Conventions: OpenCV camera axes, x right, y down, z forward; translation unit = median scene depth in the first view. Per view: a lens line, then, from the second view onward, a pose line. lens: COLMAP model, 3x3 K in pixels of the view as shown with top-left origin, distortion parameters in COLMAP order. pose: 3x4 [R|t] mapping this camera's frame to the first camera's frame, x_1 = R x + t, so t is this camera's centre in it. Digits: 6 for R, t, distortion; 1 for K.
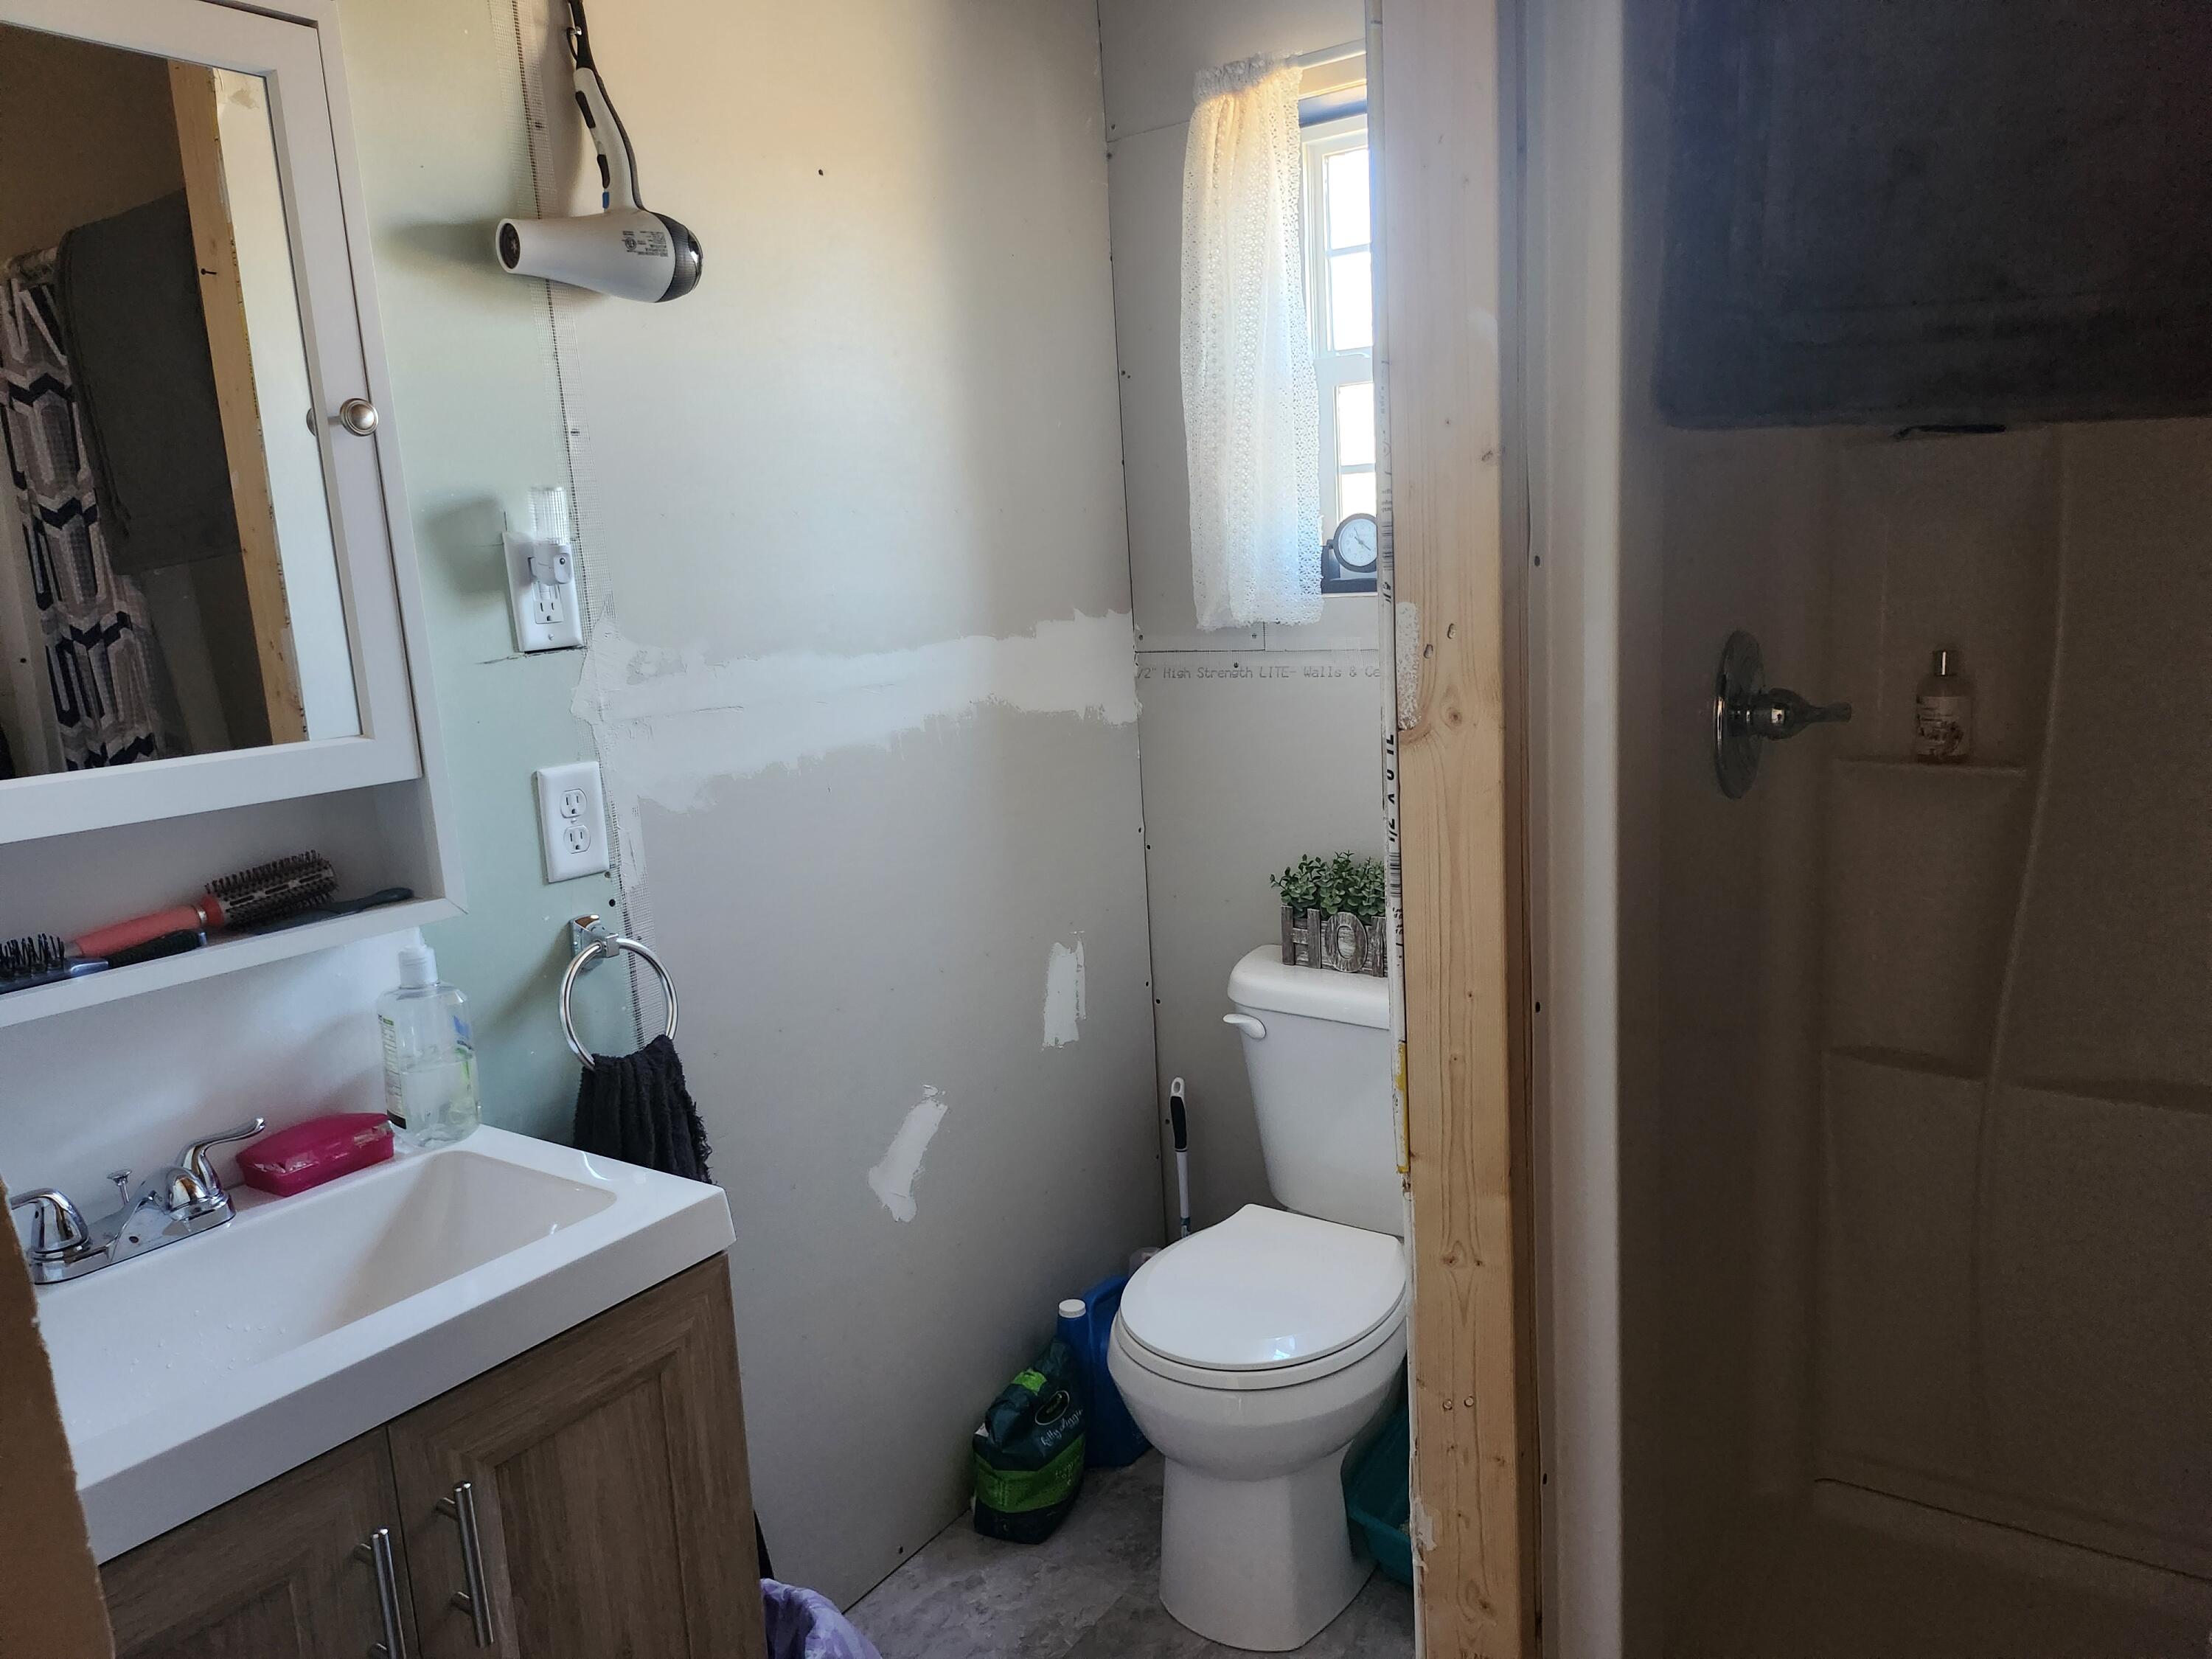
lens RADIAL K [[1558.5, 0, 1143.9], [0, 1558.5, 836.0], [0, 0, 1]] dist [0.067218, -0.070609]
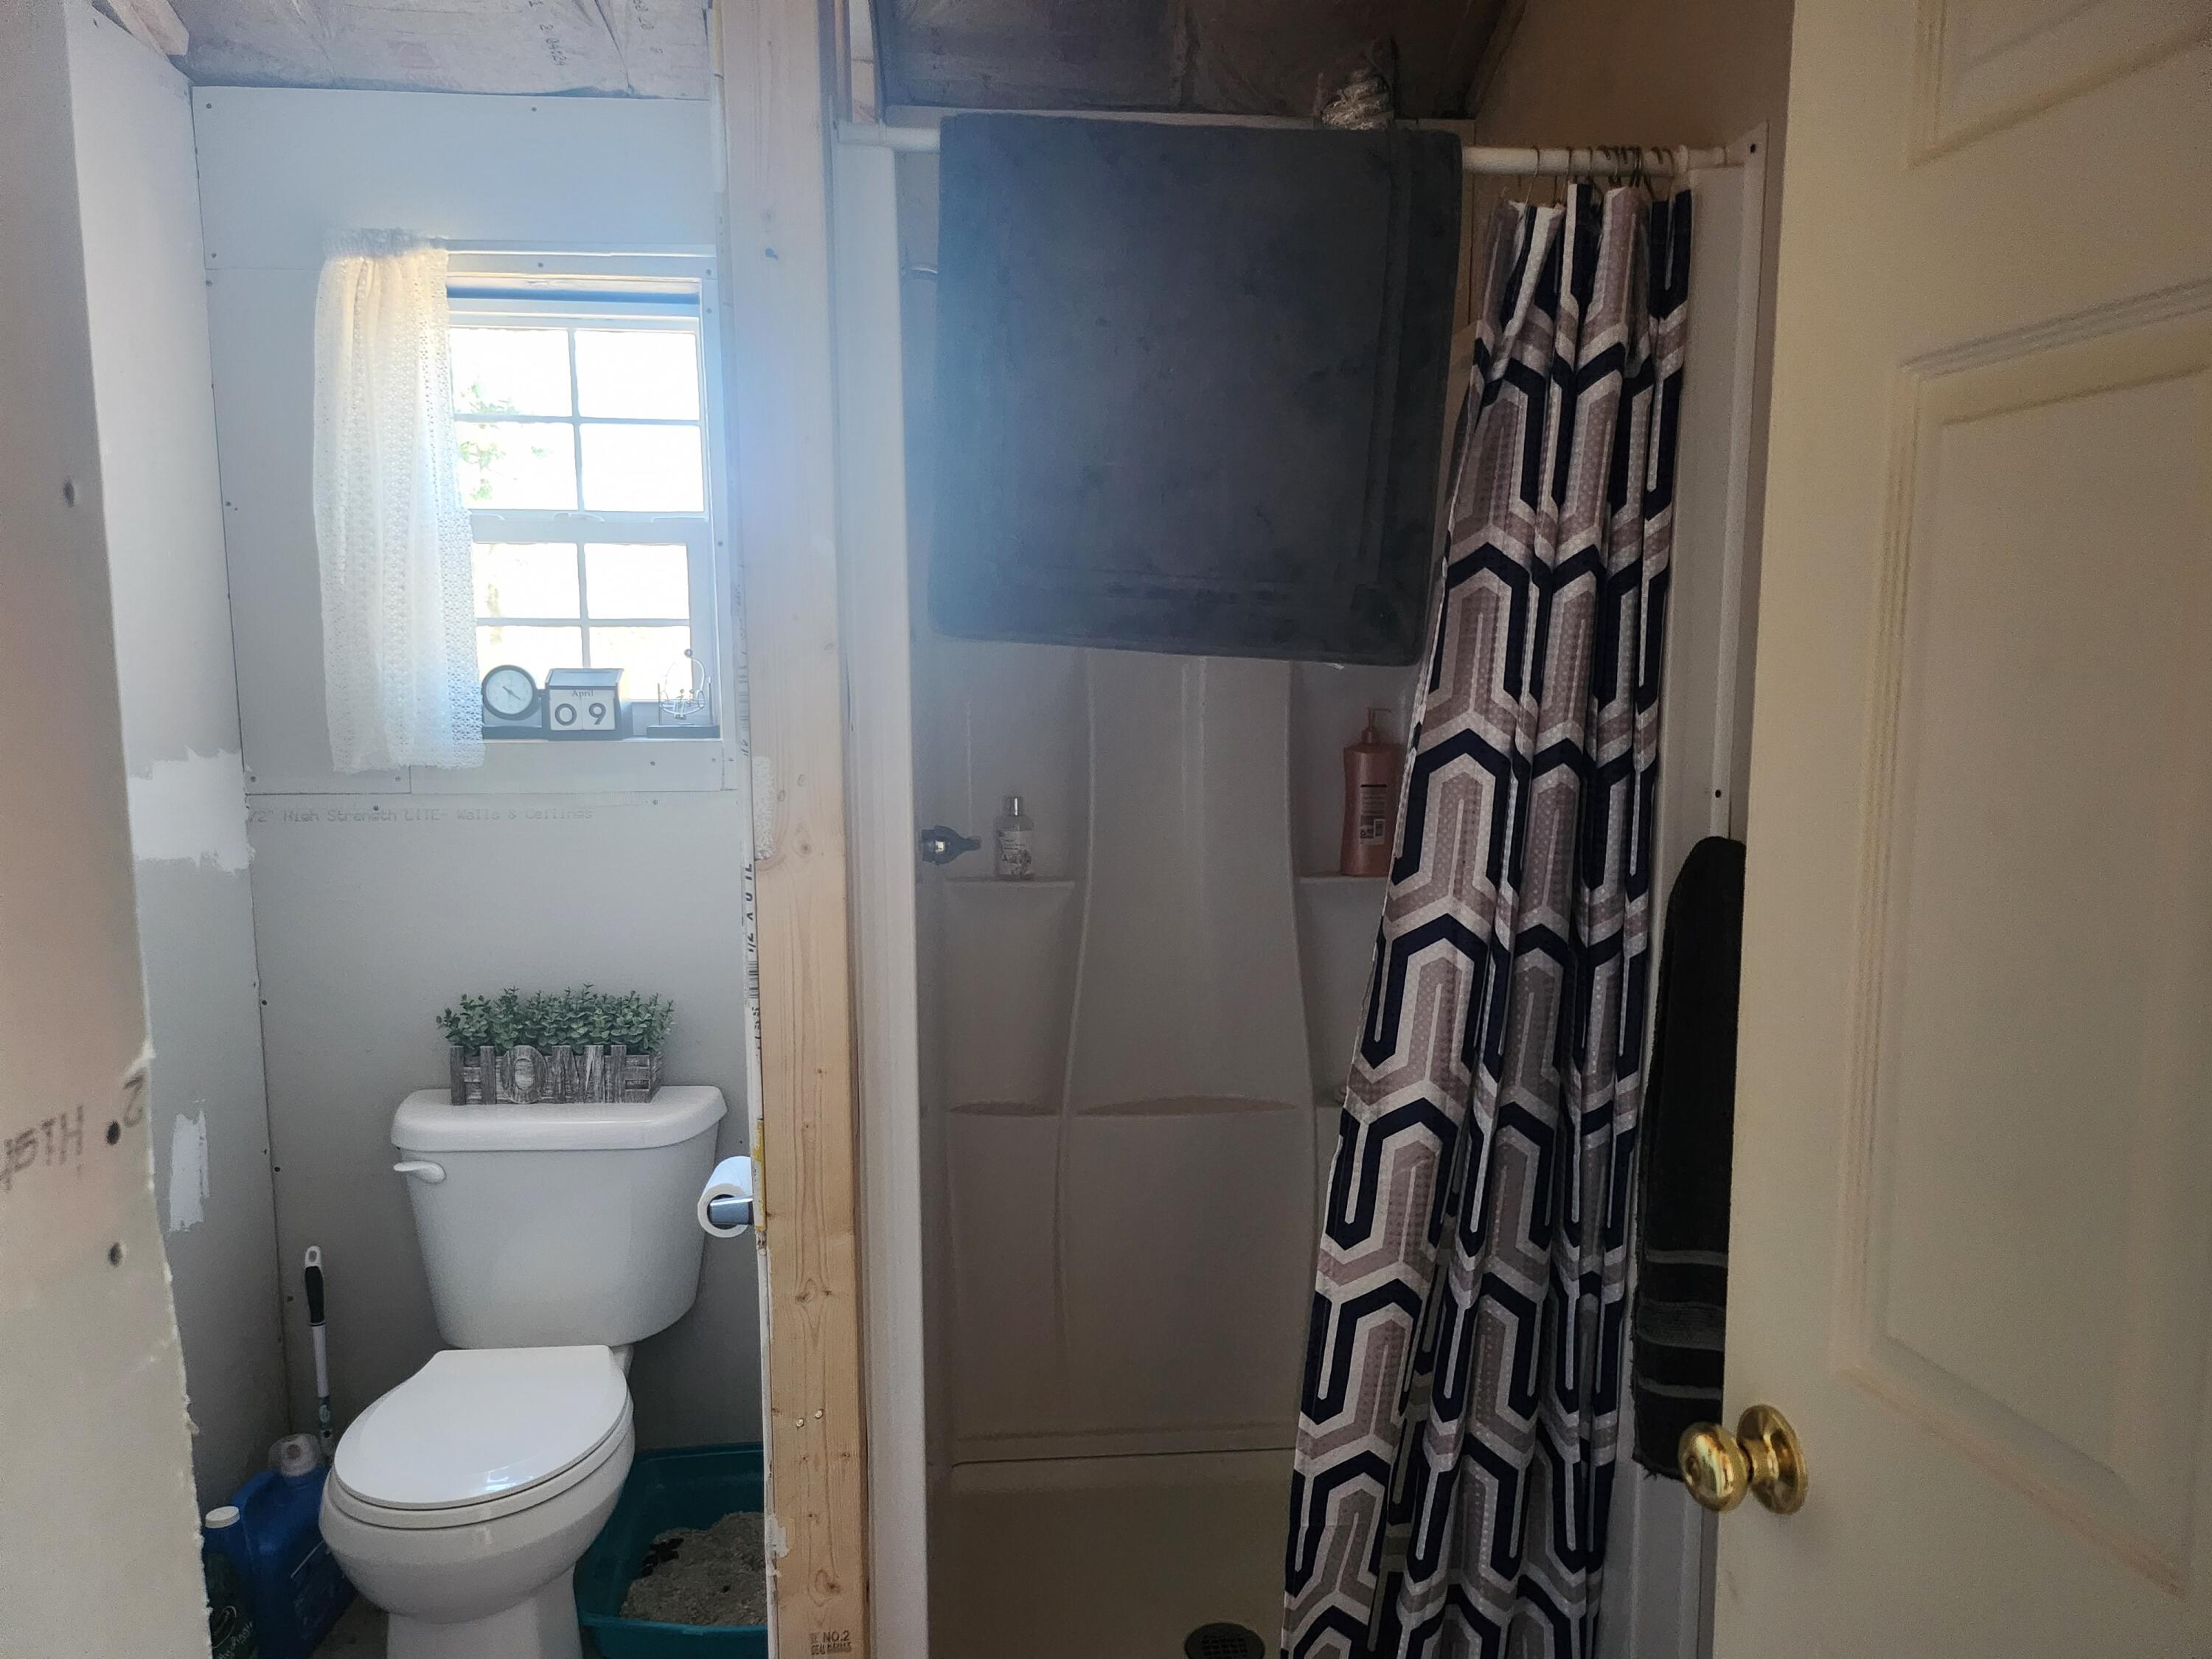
lens RADIAL K [[1558.5, 0, 1143.9], [0, 1558.5, 836.0], [0, 0, 1]] dist [0.067218, -0.070609]
pose [[0.778153, -0.015296, 0.627889, -0.202817], [0.071912, 0.995299, -0.064876, 0.008093], [-0.623945, 0.095636, 0.775595, -0.078674]]
